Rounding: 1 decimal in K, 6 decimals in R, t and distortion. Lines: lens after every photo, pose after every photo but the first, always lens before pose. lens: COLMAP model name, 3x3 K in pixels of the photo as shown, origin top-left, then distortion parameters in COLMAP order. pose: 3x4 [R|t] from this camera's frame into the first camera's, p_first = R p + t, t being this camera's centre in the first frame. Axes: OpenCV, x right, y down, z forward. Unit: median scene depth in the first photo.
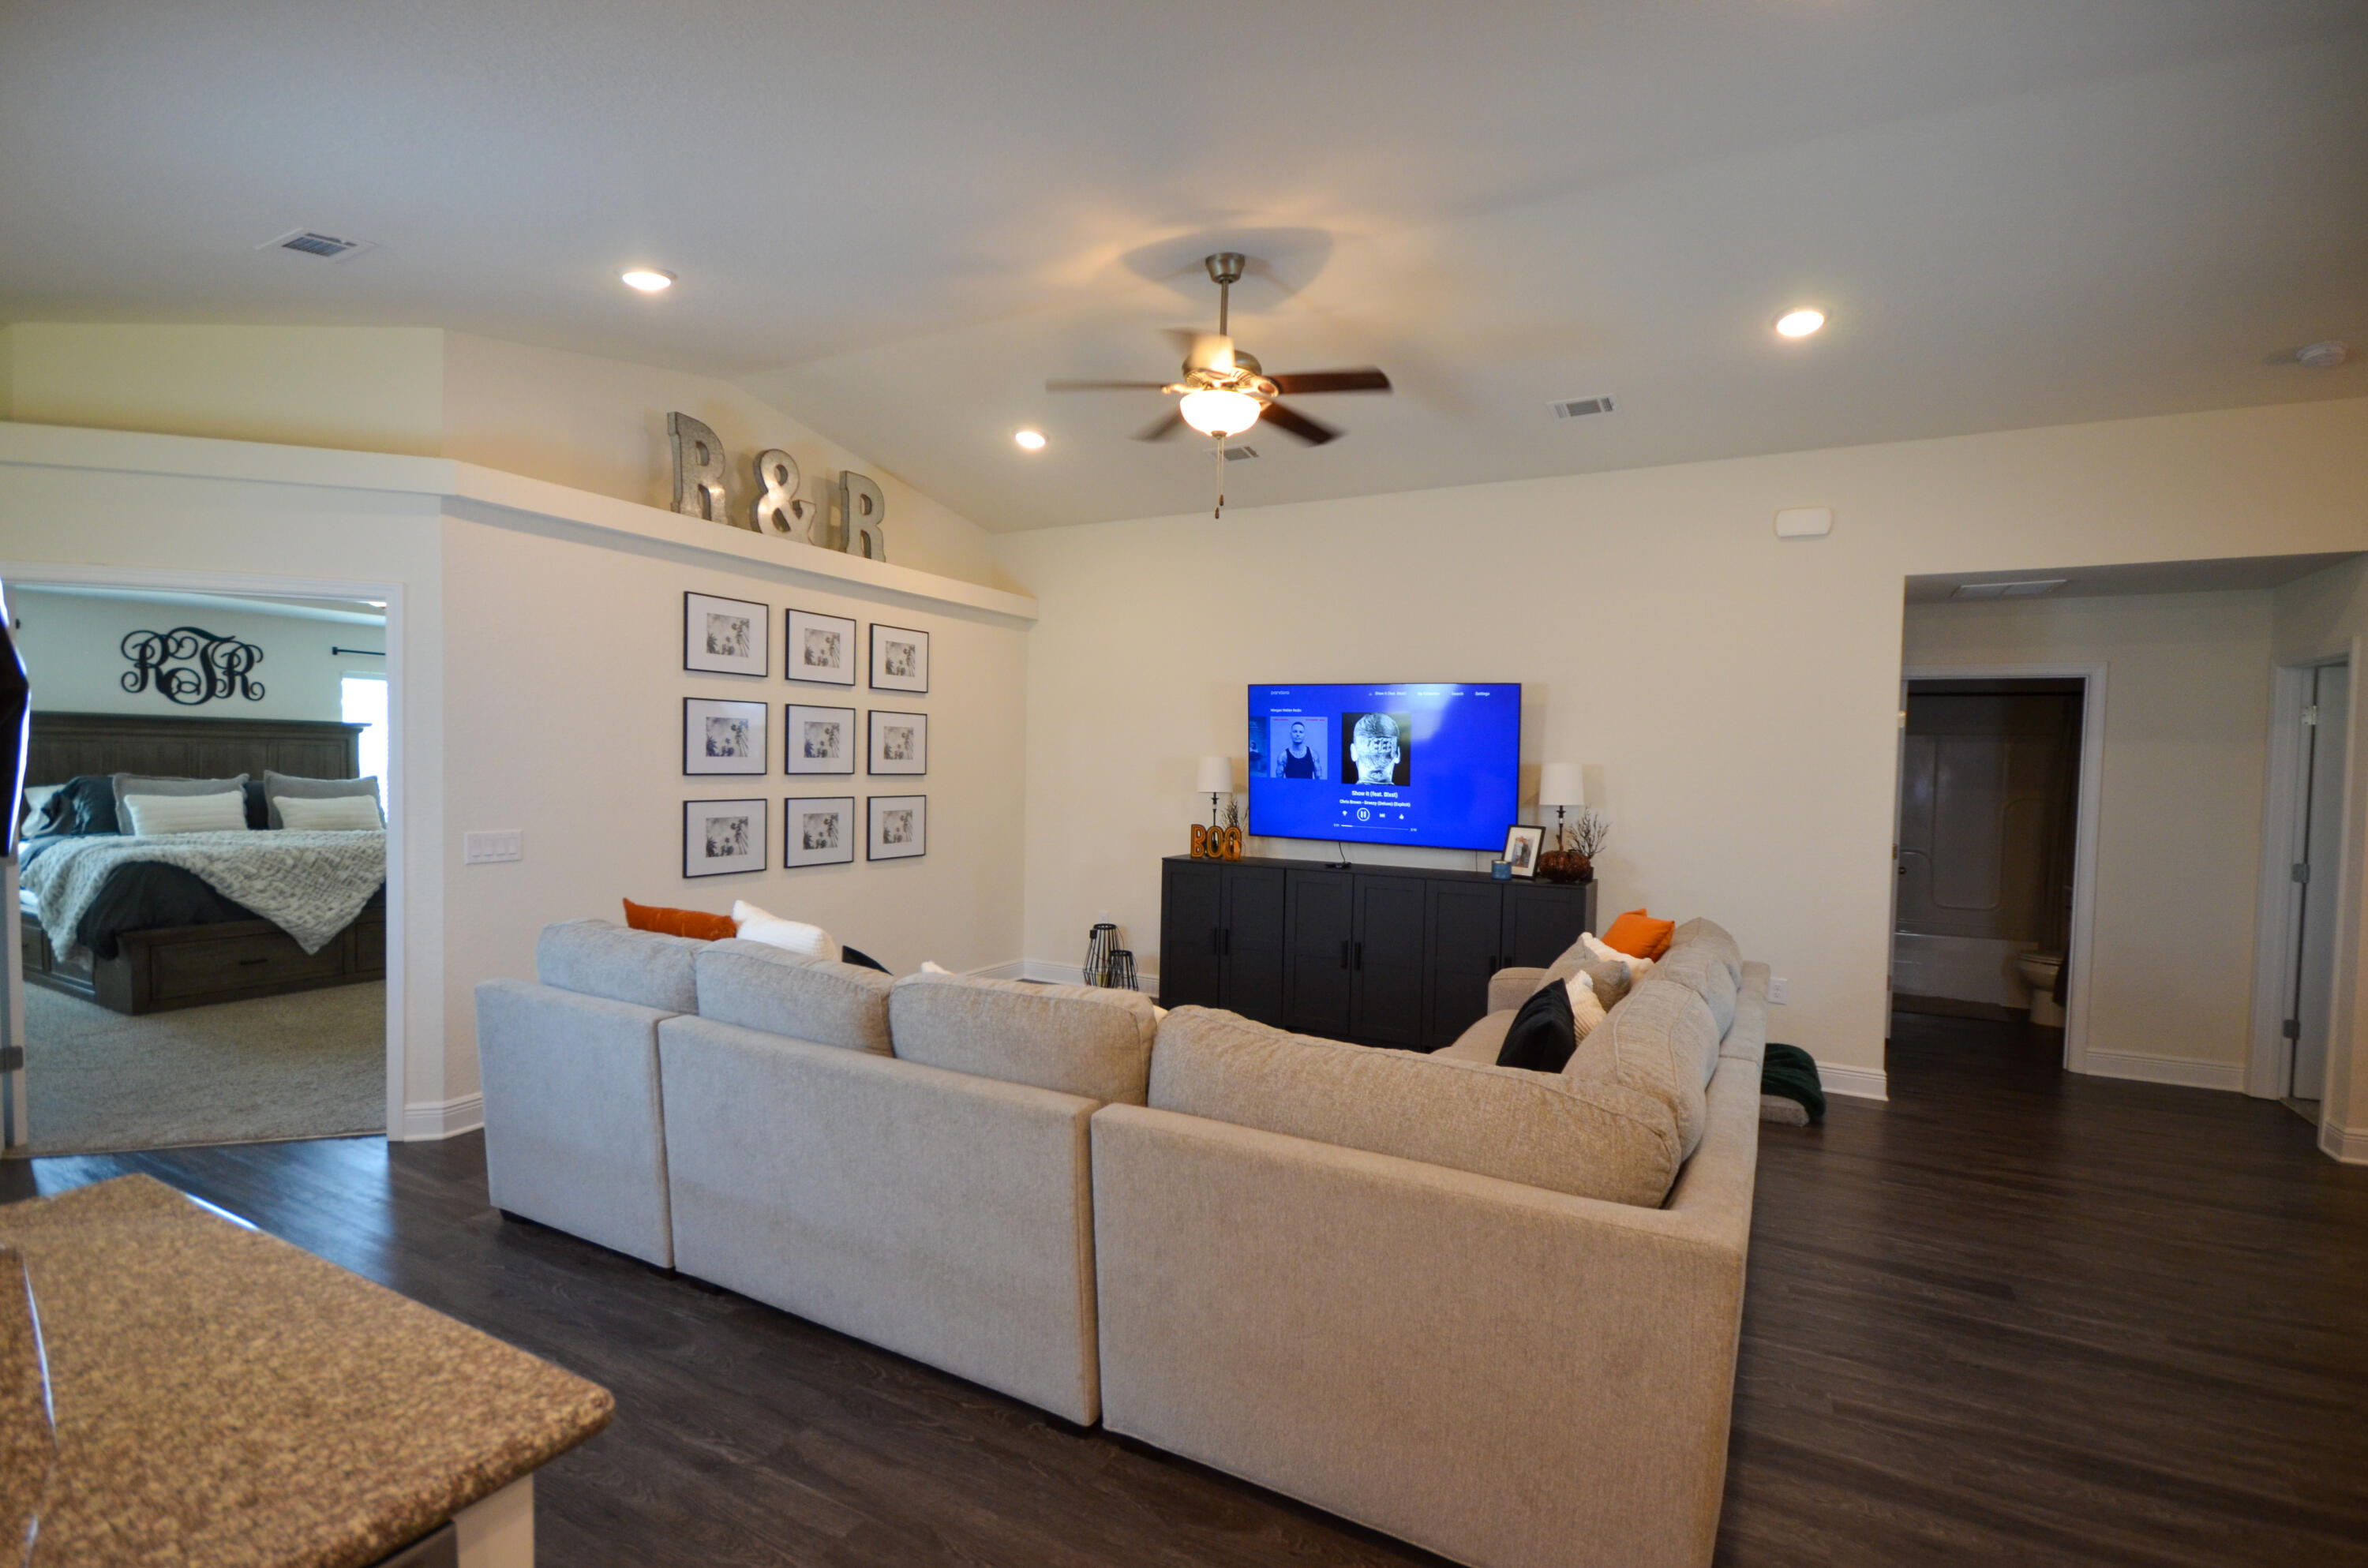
lens RADIAL K [[1054.7, 0, 1189.2], [0, 1054.7, 801.5], [0, 0, 1]] dist [0.005530, -0.008610]
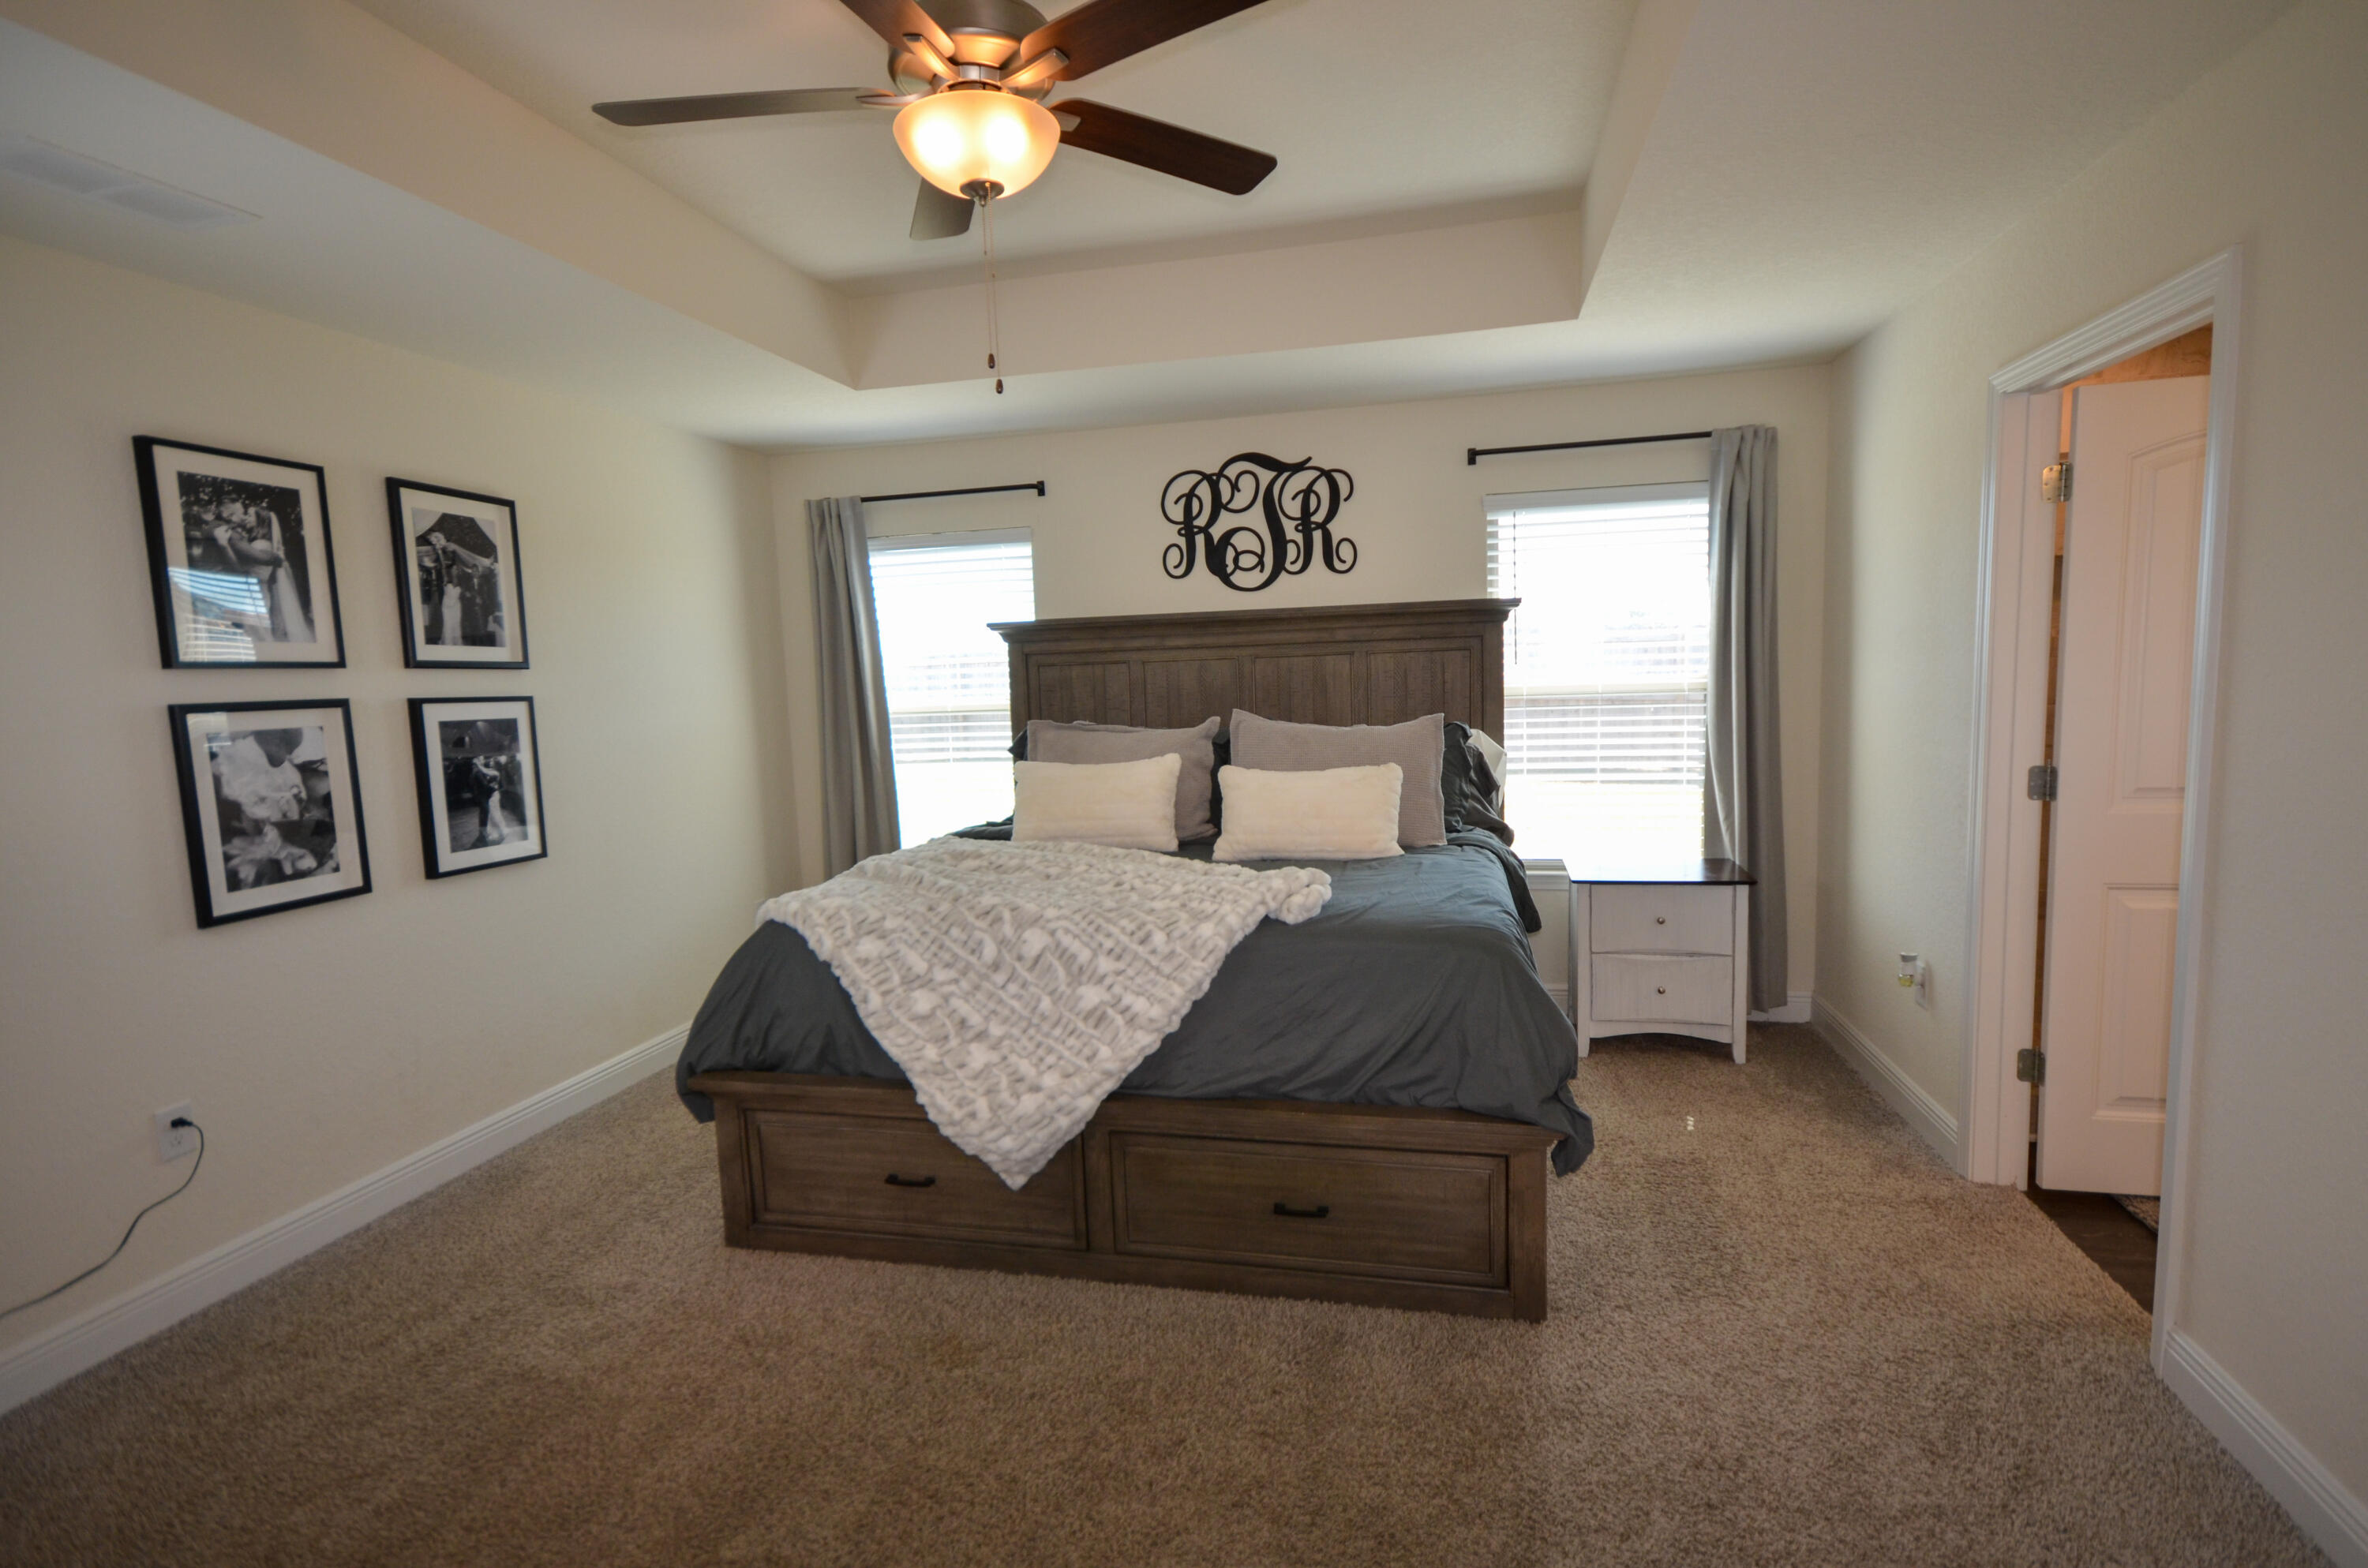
lens RADIAL K [[1149.7, 0, 1198.4], [0, 1149.7, 791.9], [0, 0, 1]] dist [0.003927, 0.001101]
pose [[0.254664, 0.075545, -0.964074, -0.344161], [0.006665, 0.996783, 0.079868, -0.032987], [0.967007, -0.026765, 0.253342, 0.814286]]
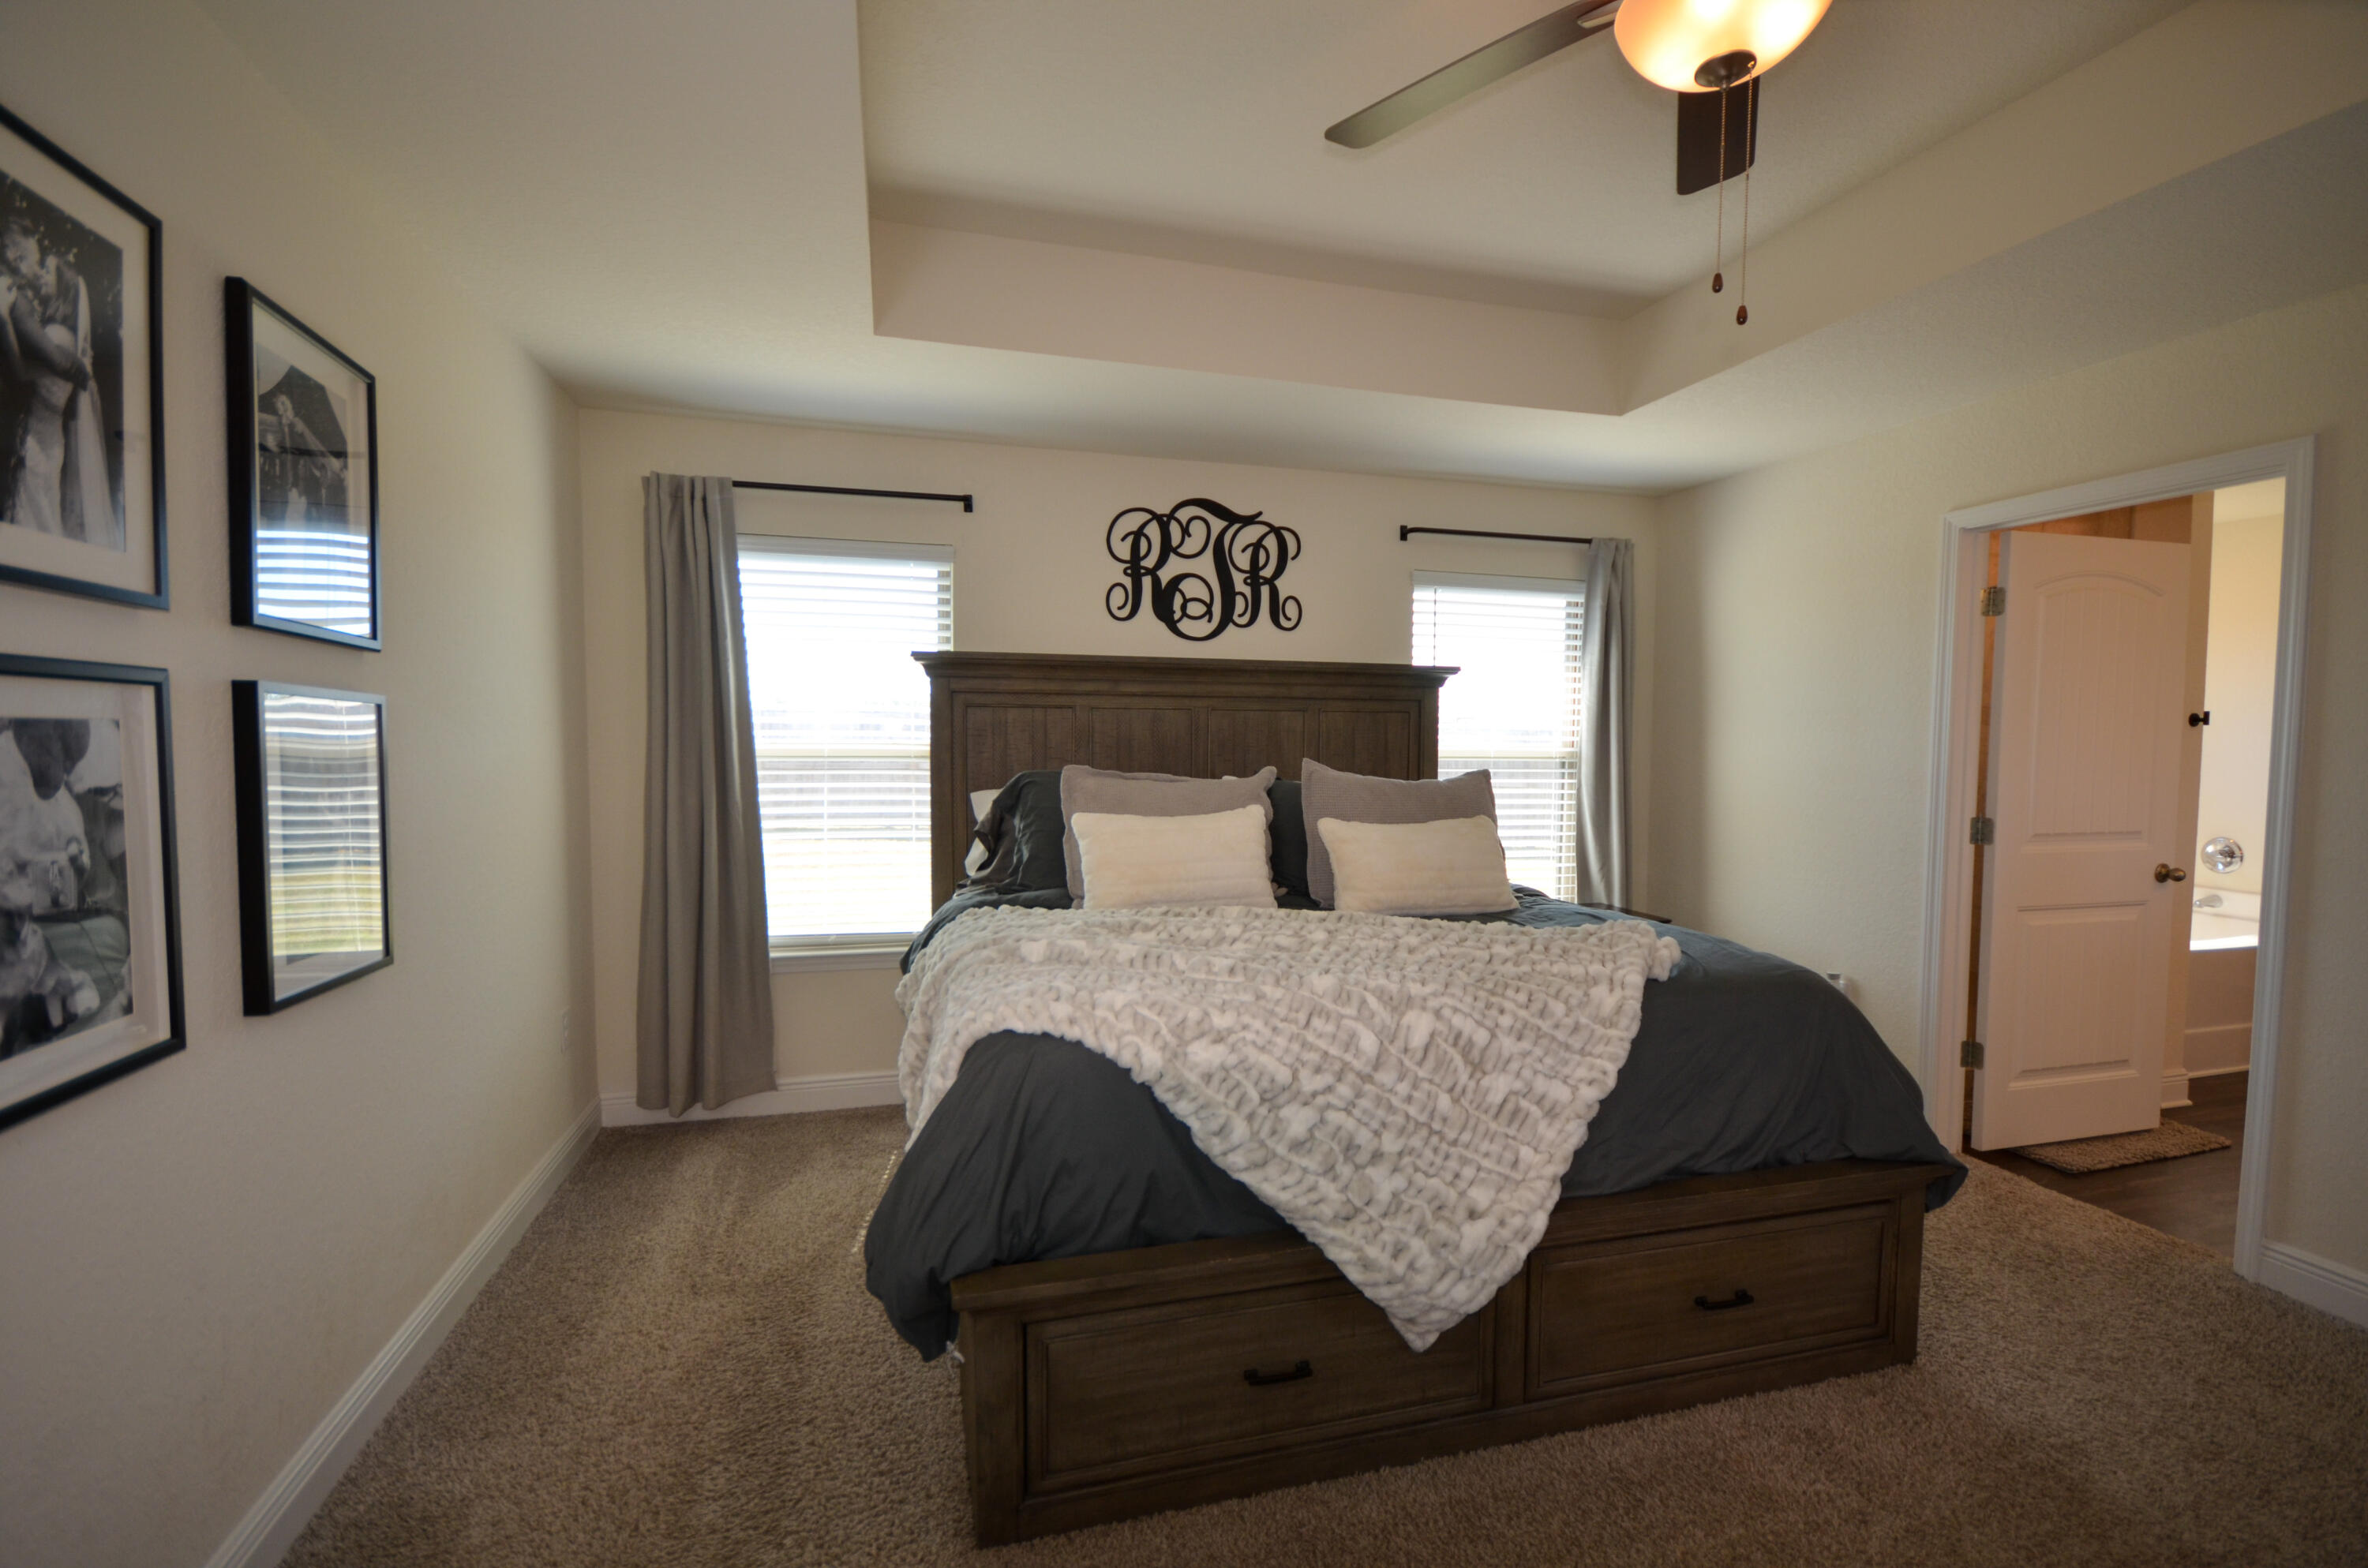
lens RADIAL K [[1036.4, 0, 1193.2], [0, 1036.4, 791.0], [0, 0, 1]] dist [0.011136, -0.014084]
pose [[0.690699, 0.019058, -0.722891, -0.559629], [-0.018127, 0.999795, 0.009039, -0.017960], [0.722915, 0.006860, 0.690903, 0.626579]]
